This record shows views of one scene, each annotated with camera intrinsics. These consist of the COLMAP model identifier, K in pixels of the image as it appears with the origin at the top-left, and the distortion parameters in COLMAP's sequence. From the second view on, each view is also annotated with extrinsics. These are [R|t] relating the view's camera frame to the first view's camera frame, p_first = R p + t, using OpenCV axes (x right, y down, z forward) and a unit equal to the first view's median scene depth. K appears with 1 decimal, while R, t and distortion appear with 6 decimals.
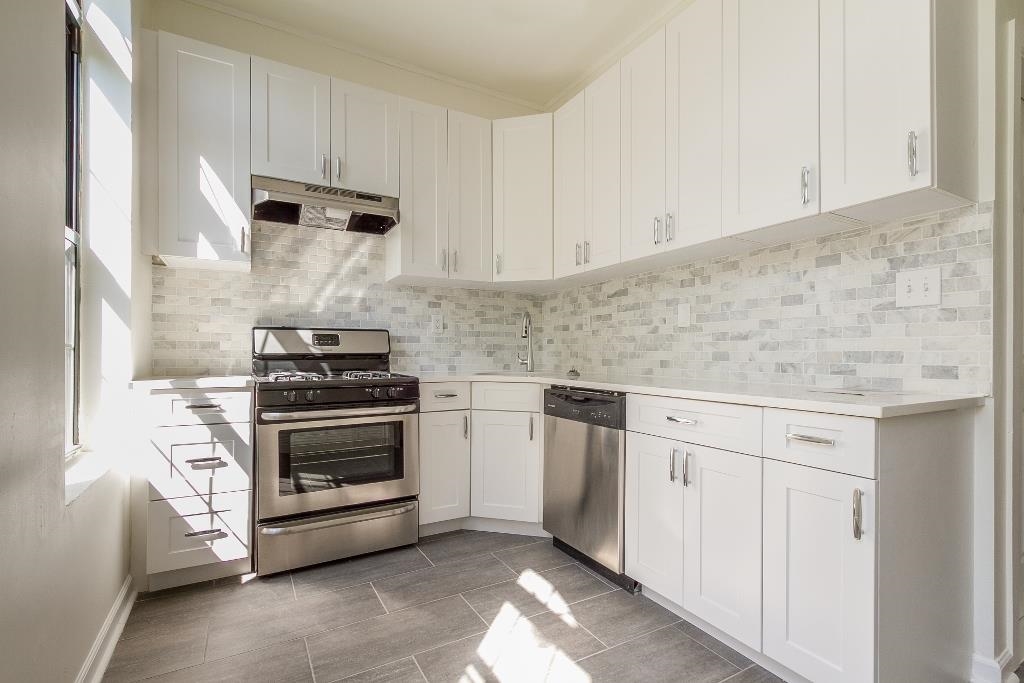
lens RADIAL K [[491.9, 0, 497.7], [0, 491.9, 355.8], [0, 0, 1]] dist [0.004751, -0.005931]
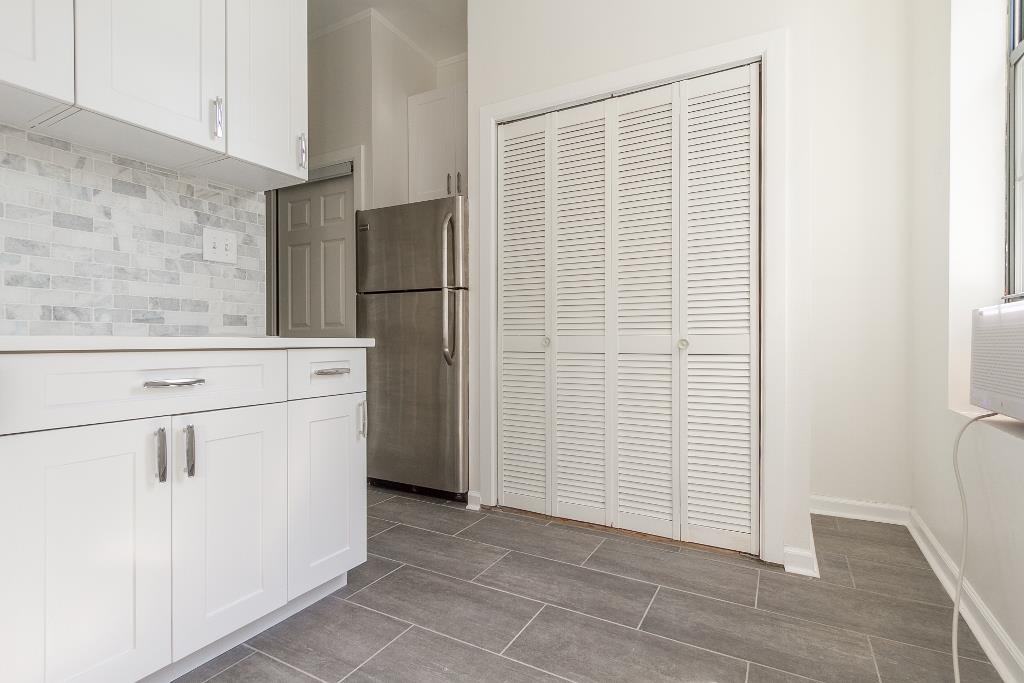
lens RADIAL K [[491.9, 0, 497.7], [0, 491.9, 355.8], [0, 0, 1]] dist [0.004751, -0.005931]
pose [[-0.533189, -0.030063, 0.845462, -0.426365], [-0.003758, 0.999443, 0.033169, 0.069537], [-0.845988, 0.014508, -0.533004, 0.977429]]
